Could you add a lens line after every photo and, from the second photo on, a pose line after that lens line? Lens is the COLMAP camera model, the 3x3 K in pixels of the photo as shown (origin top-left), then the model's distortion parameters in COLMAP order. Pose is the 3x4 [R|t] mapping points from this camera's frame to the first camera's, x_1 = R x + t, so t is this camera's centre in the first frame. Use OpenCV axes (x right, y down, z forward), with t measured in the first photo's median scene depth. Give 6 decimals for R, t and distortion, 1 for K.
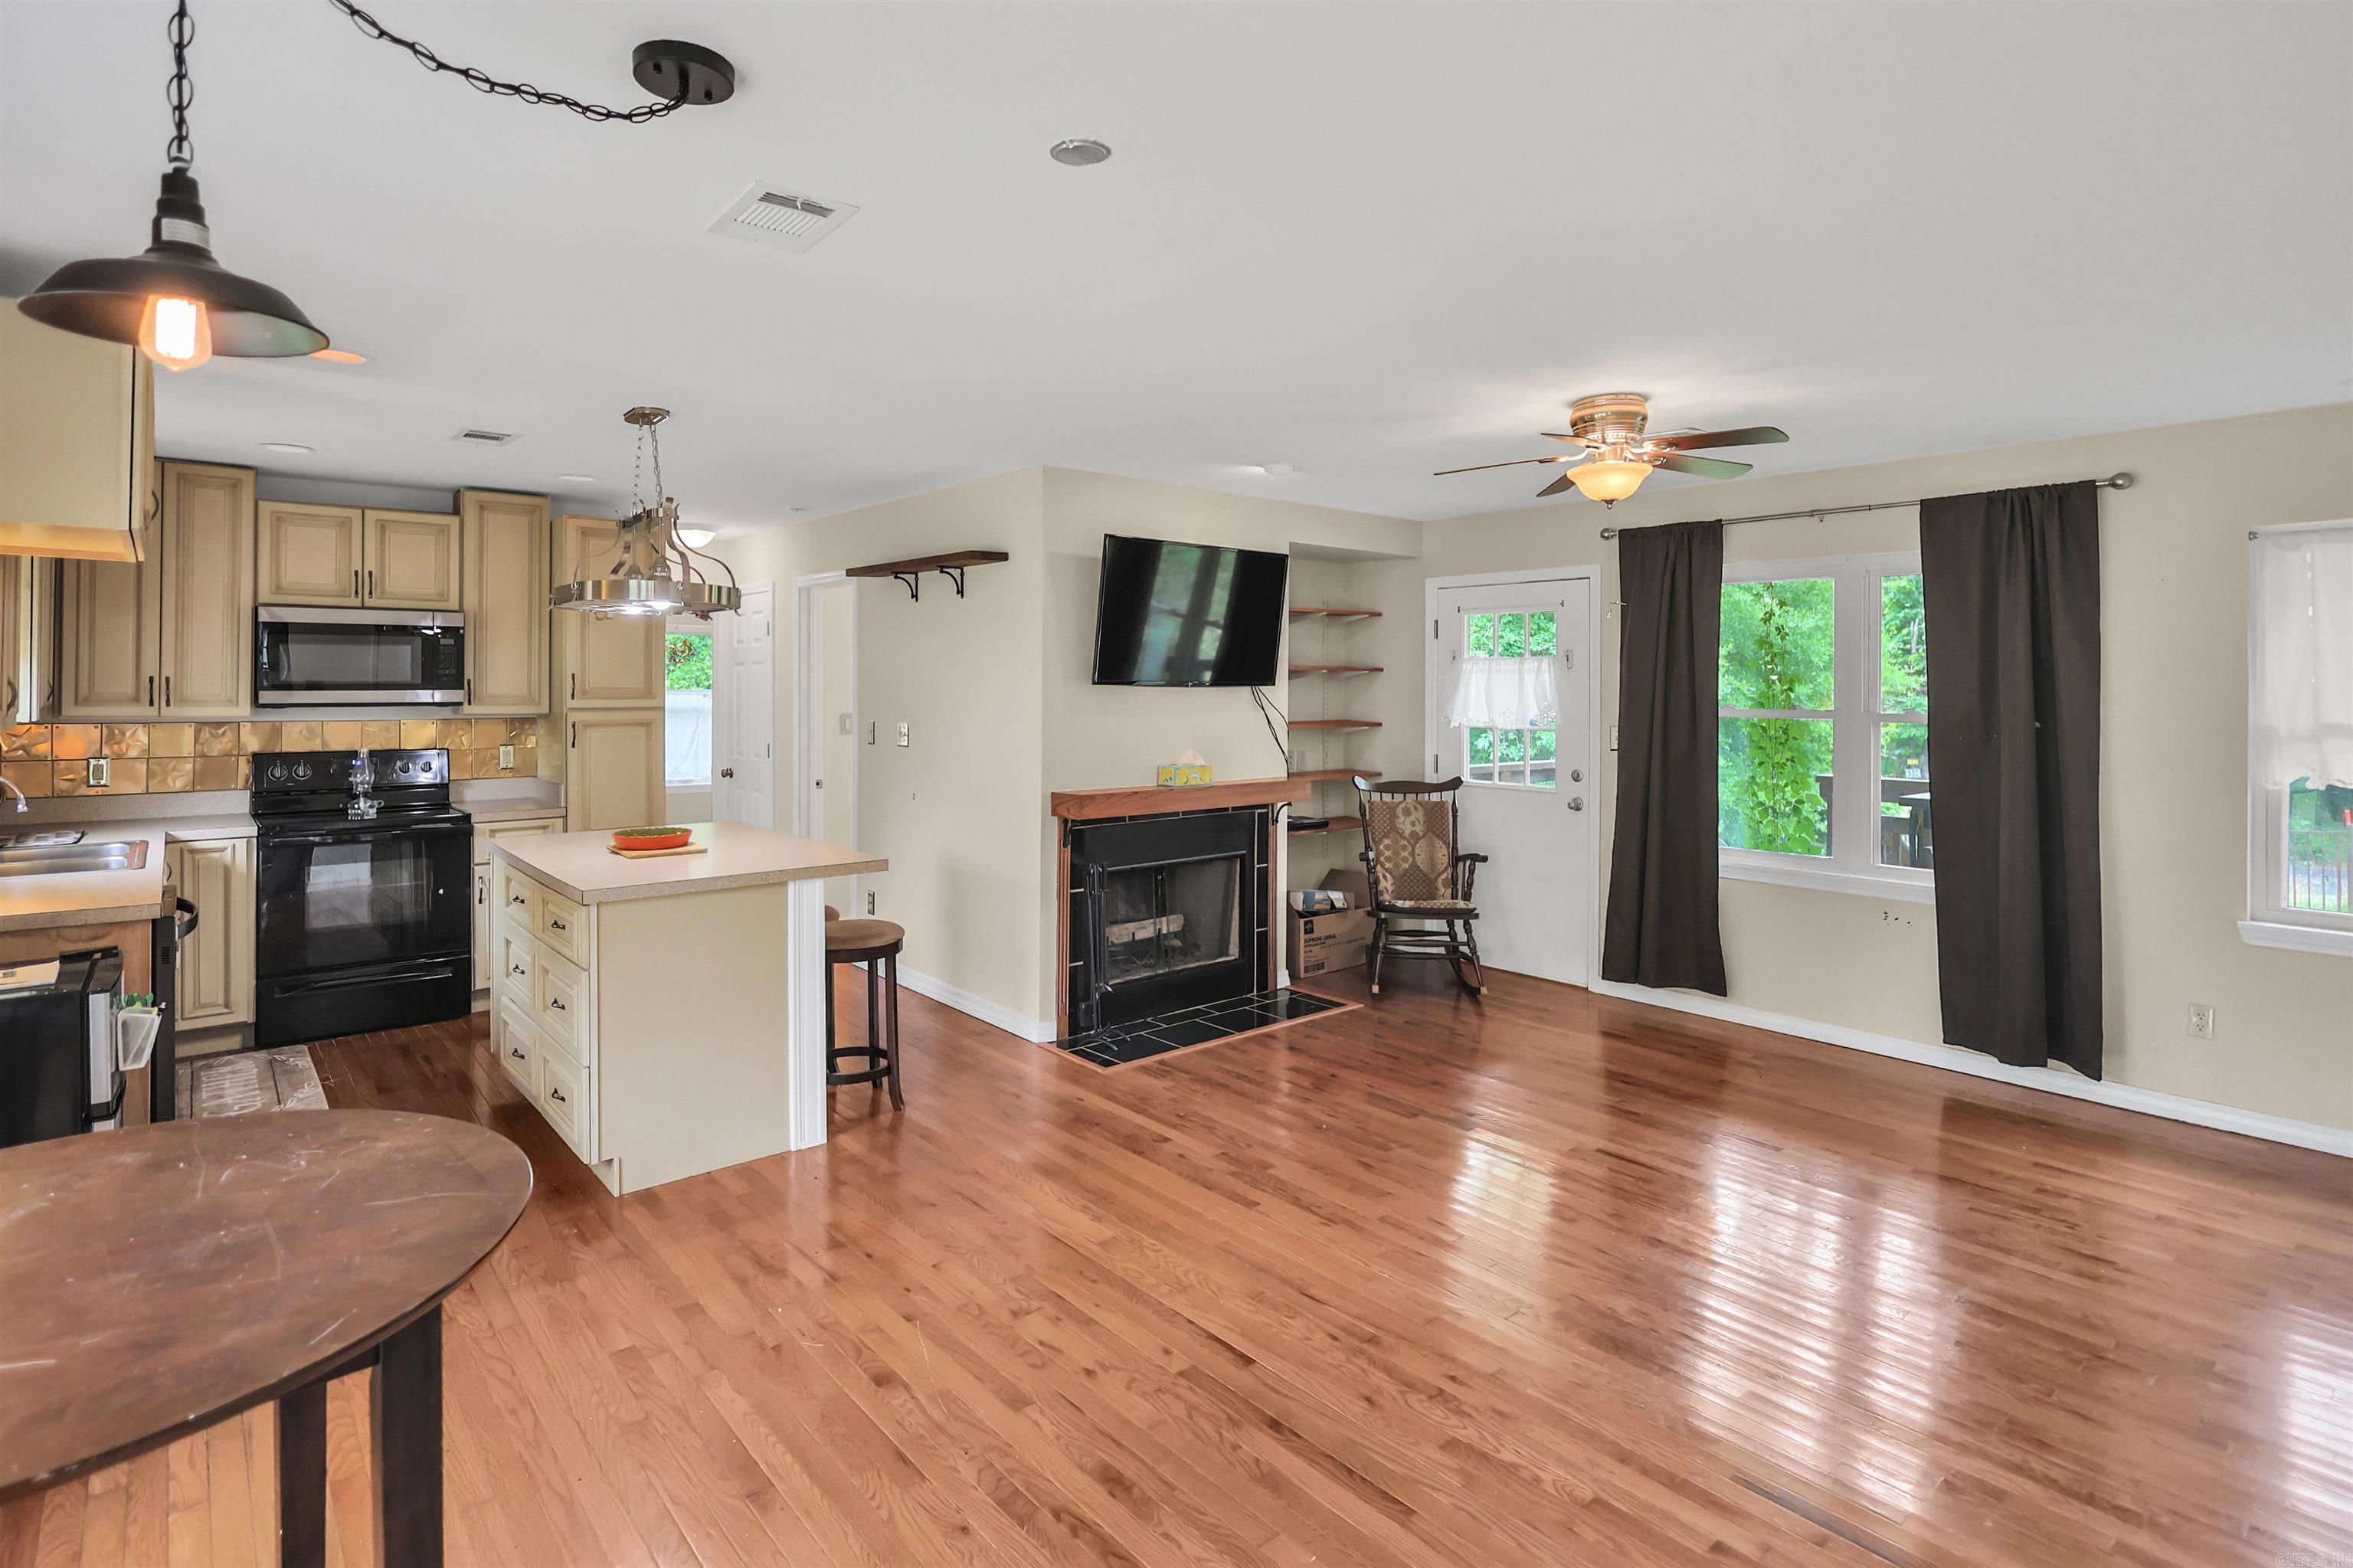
lens RADIAL K [[1181.0, 0, 1176.0], [0, 1181.0, 695.2], [0, 0, 1]] dist [-0.002169, -0.000834]
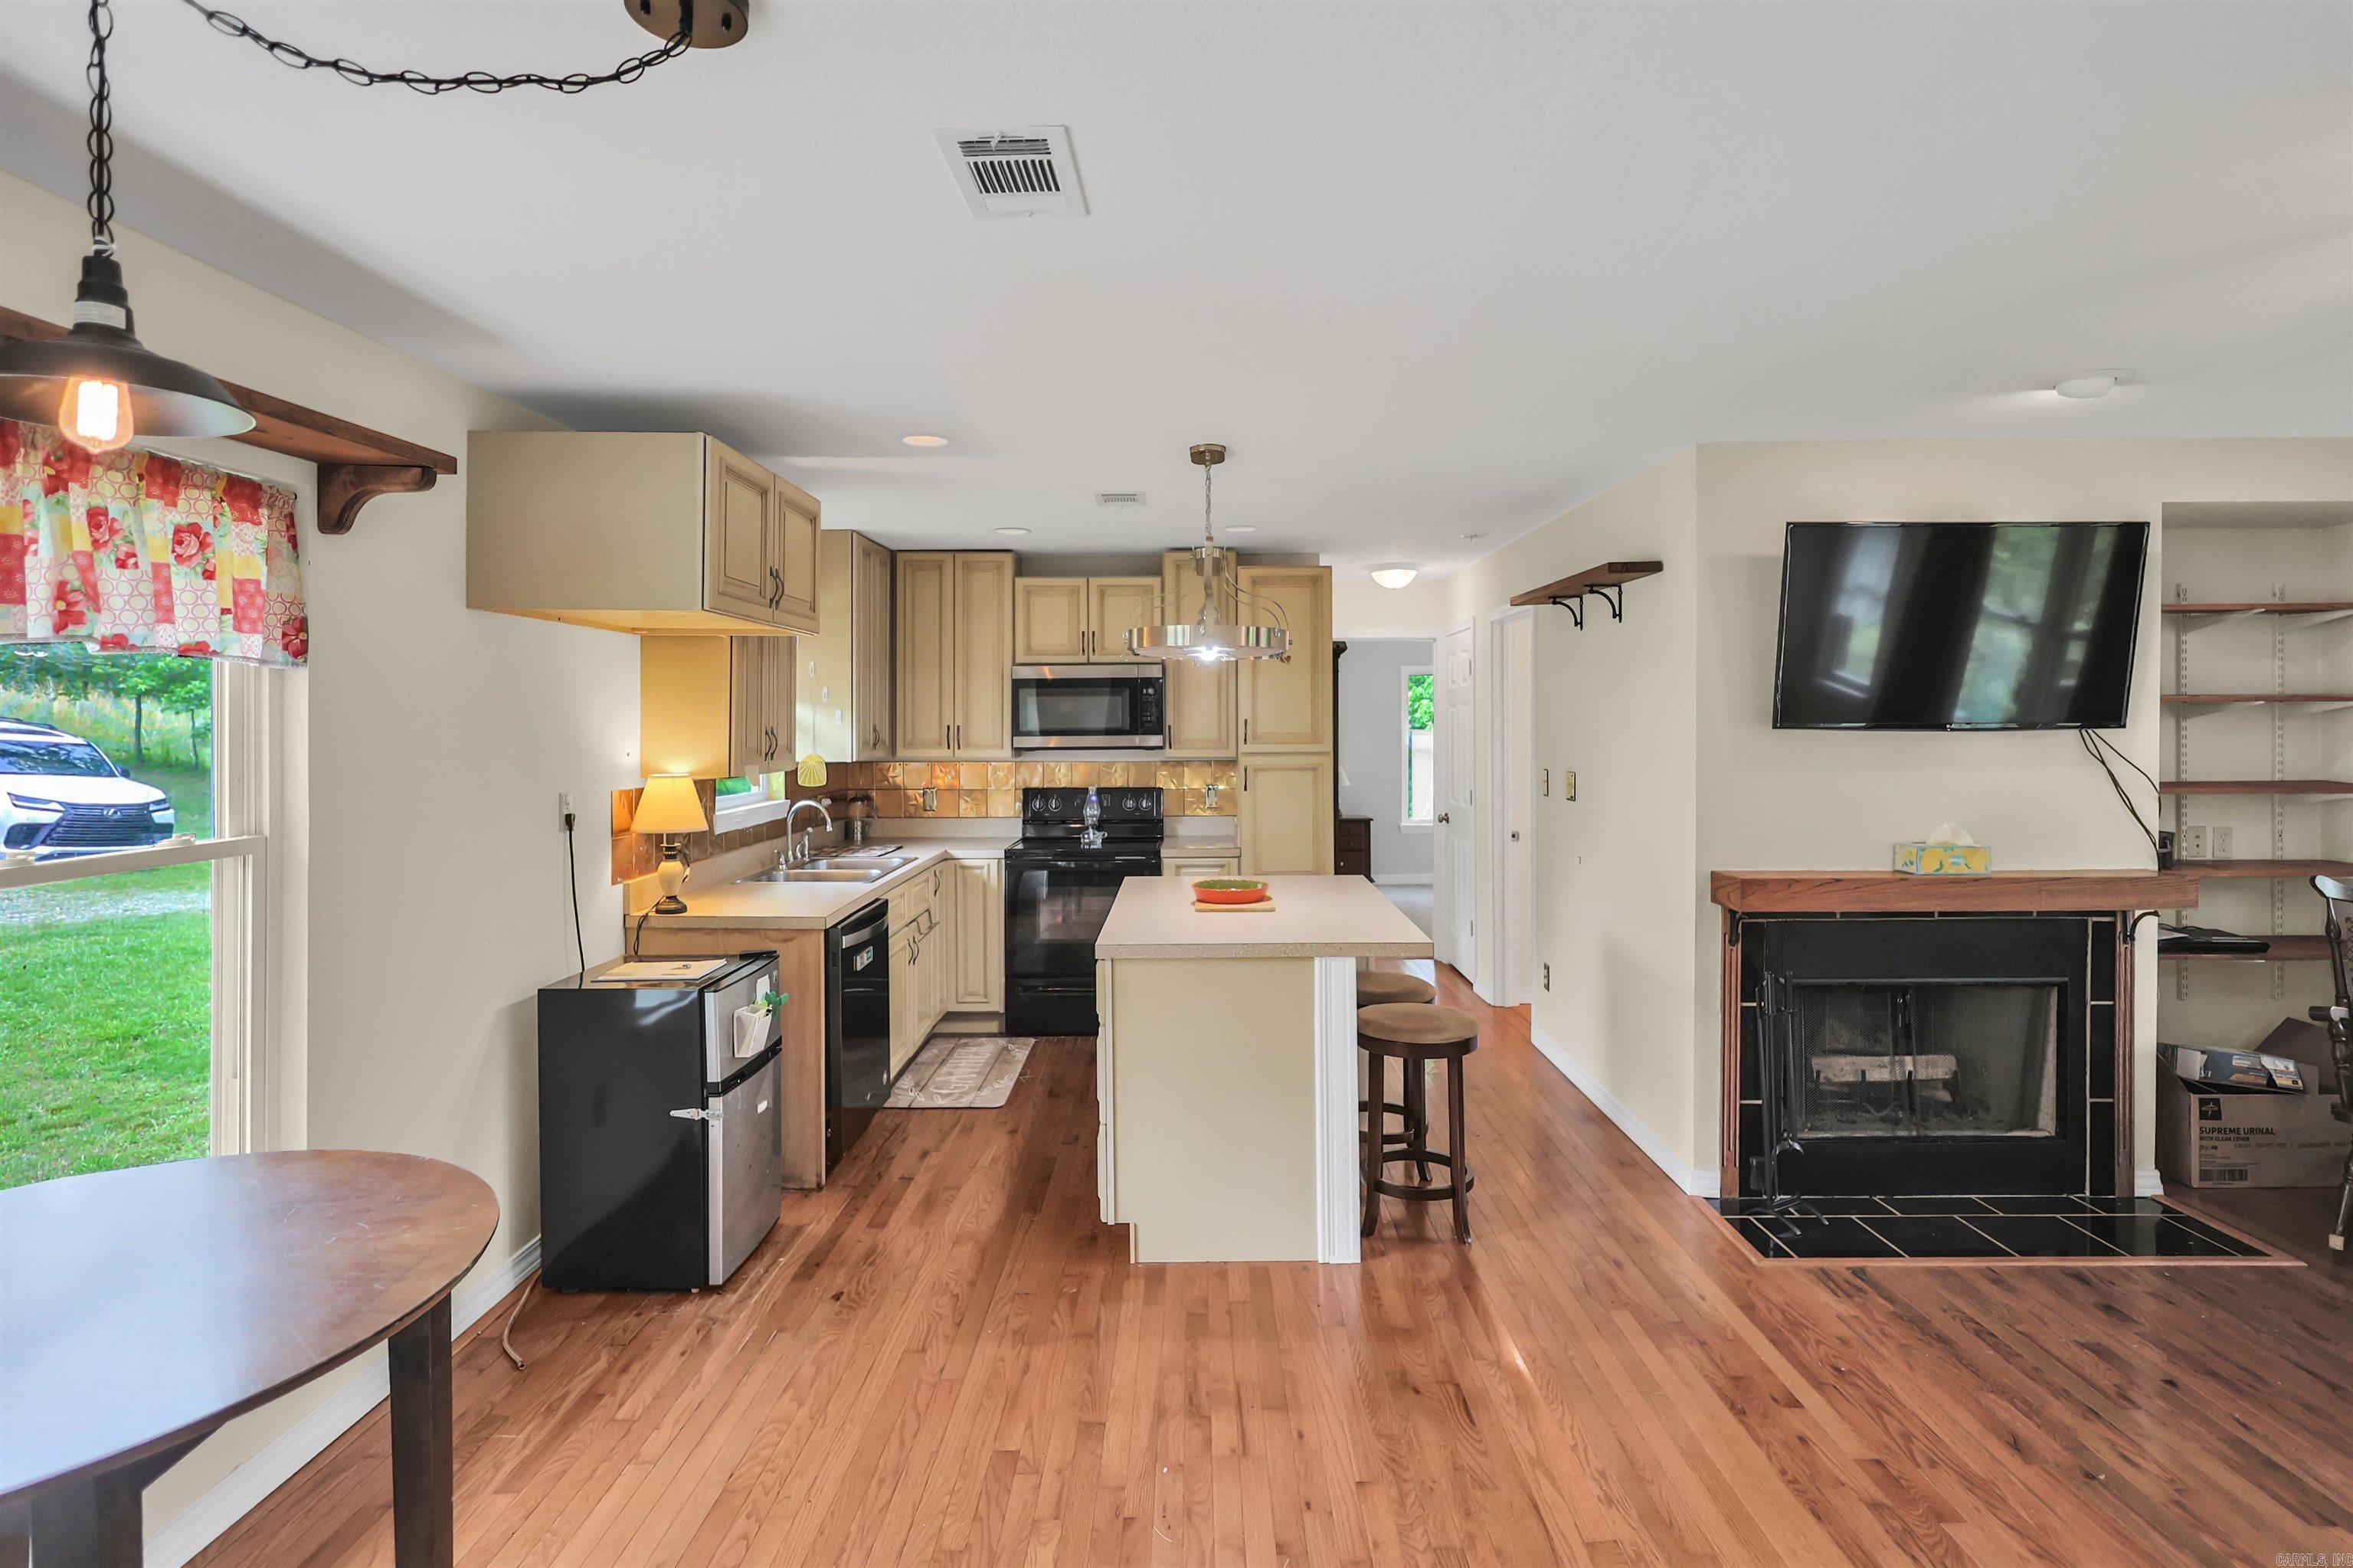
lens RADIAL K [[1172.8, 0, 1180.4], [0, 1172.8, 737.1], [0, 0, 1]] dist [0.000467, 0.000300]
pose [[0.759546, 0.001486, -0.650452, 0.118181], [0.001390, 0.999991, 0.003907, -0.007008], [0.650452, -0.003872, 0.759538, 0.190678]]
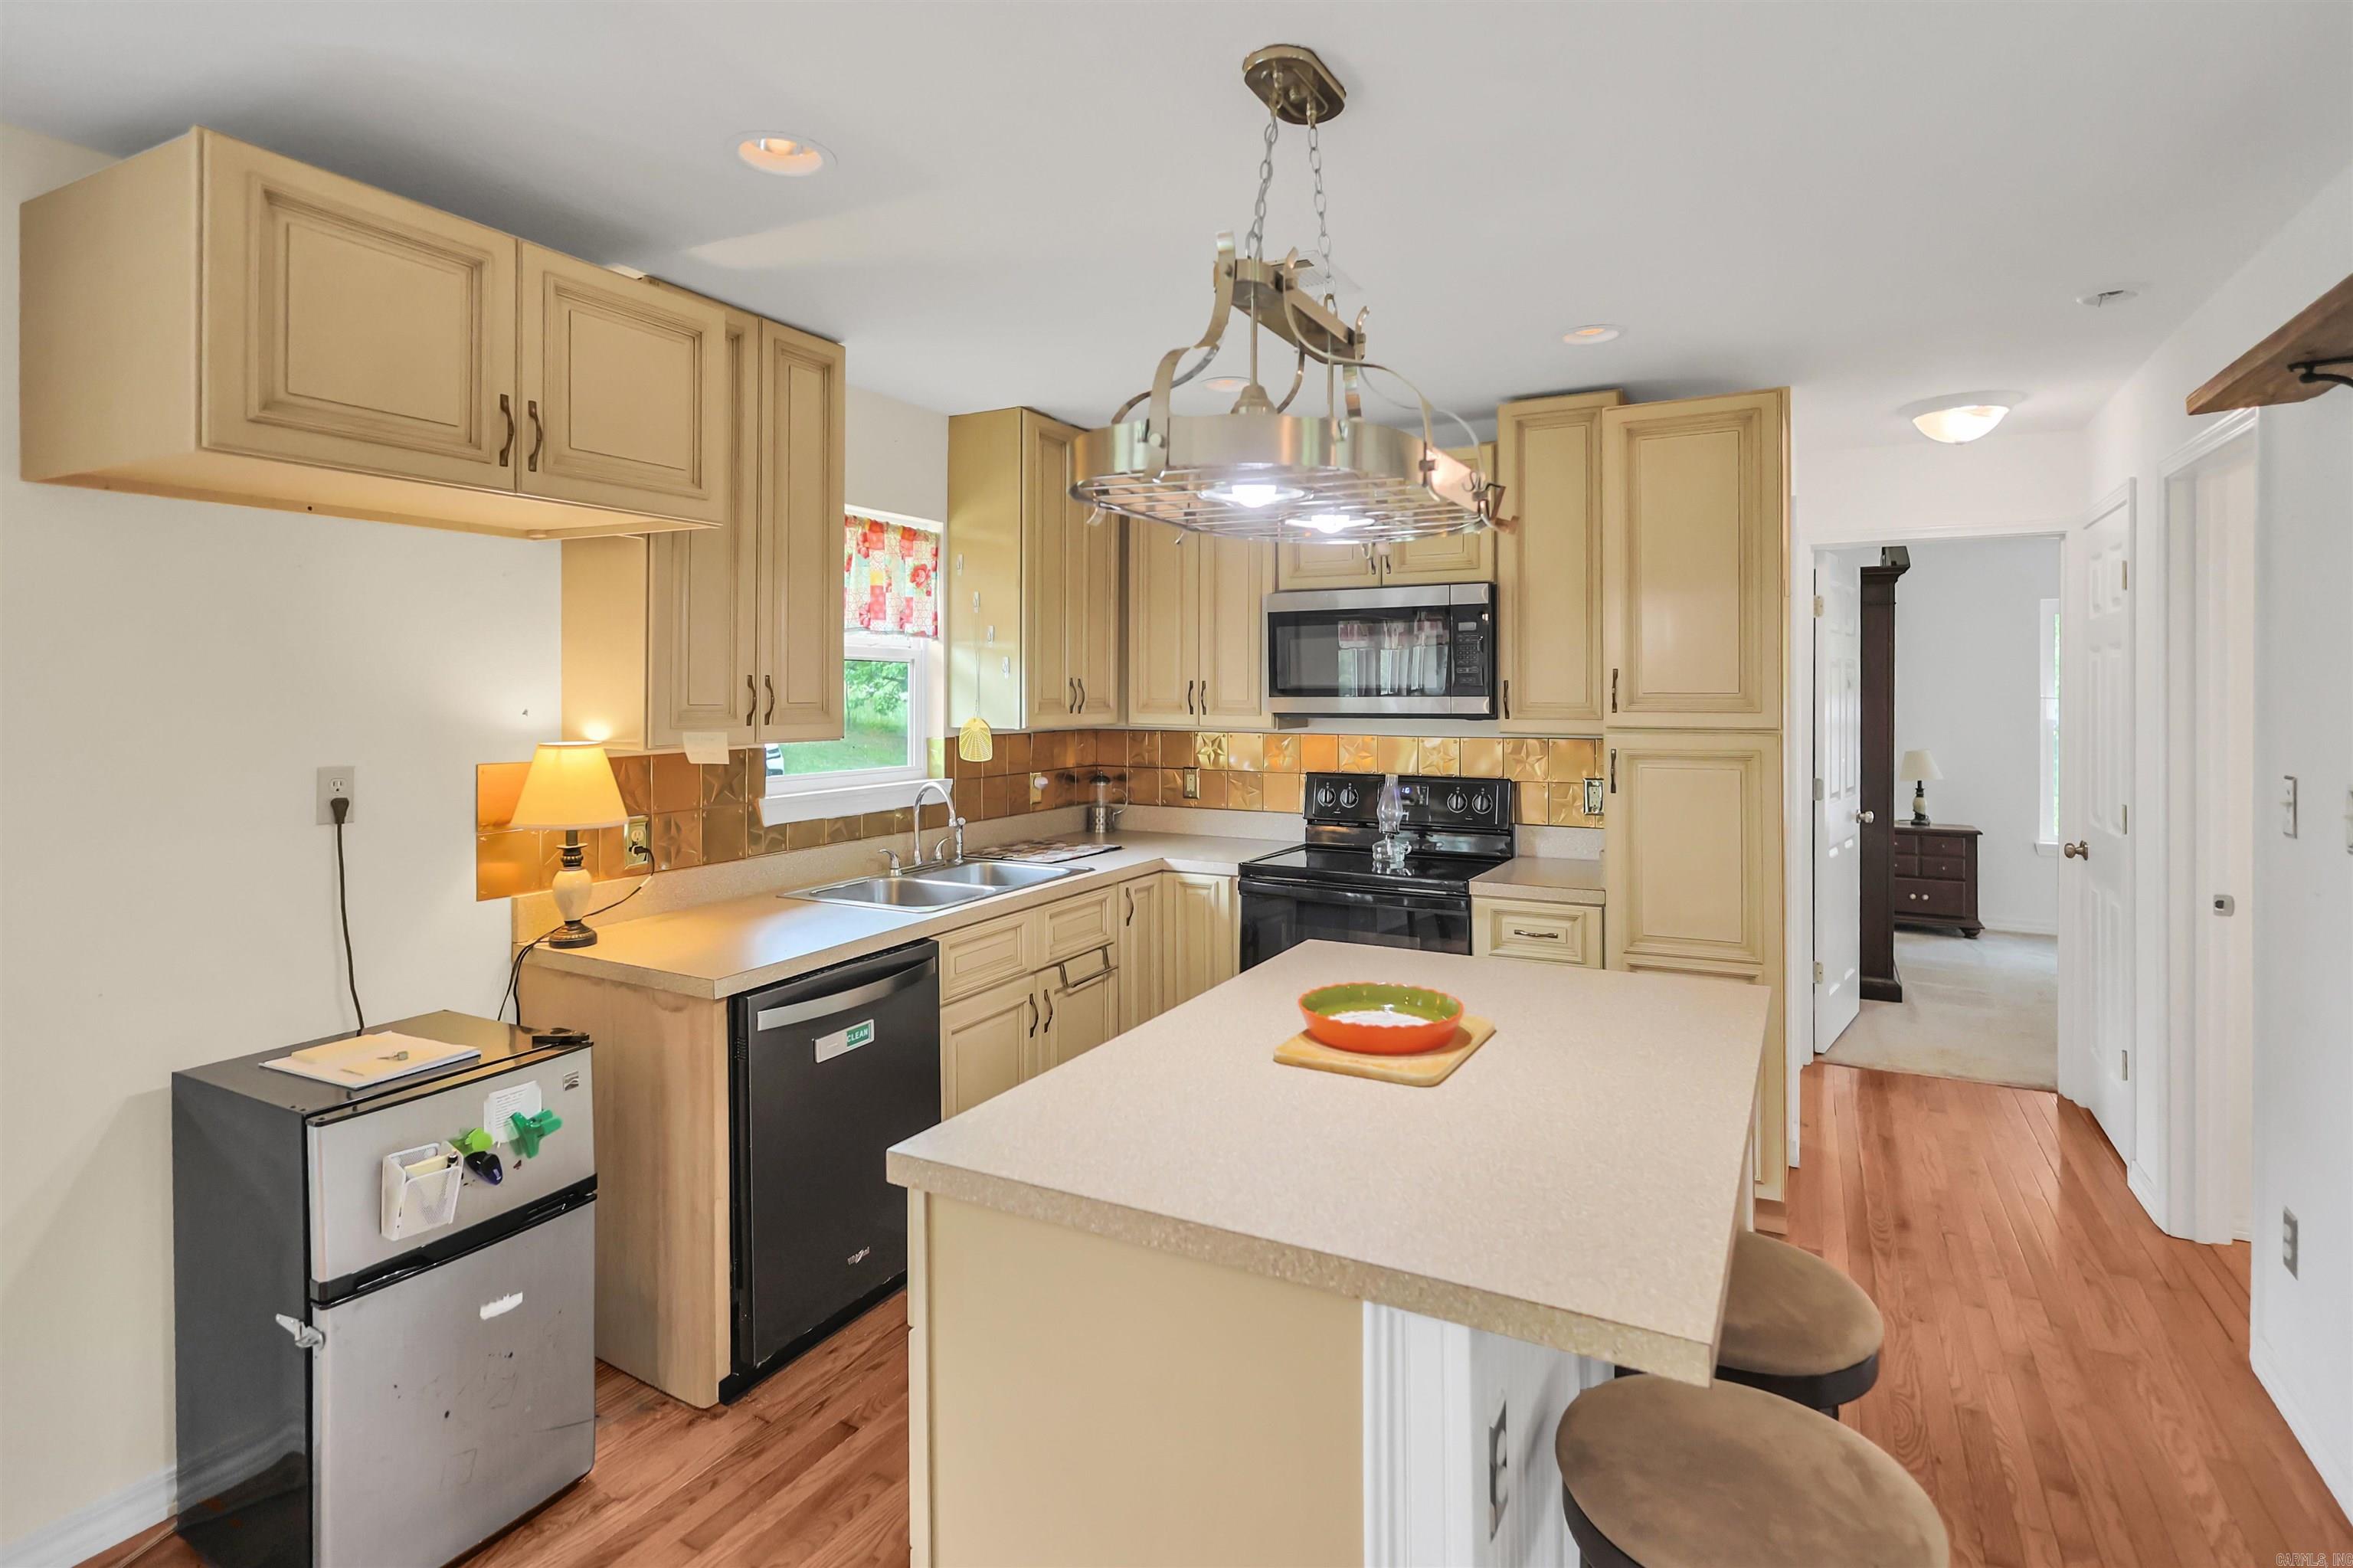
lens RADIAL K [[1181.0, 0, 1176.0], [0, 1181.0, 695.2], [0, 0, 1]] dist [-0.002169, -0.000834]
pose [[0.369617, -0.000361, -0.929184, -0.037013], [-0.006940, 0.999971, -0.003149, -0.001652], [0.929158, 0.007612, 0.369604, 0.593846]]
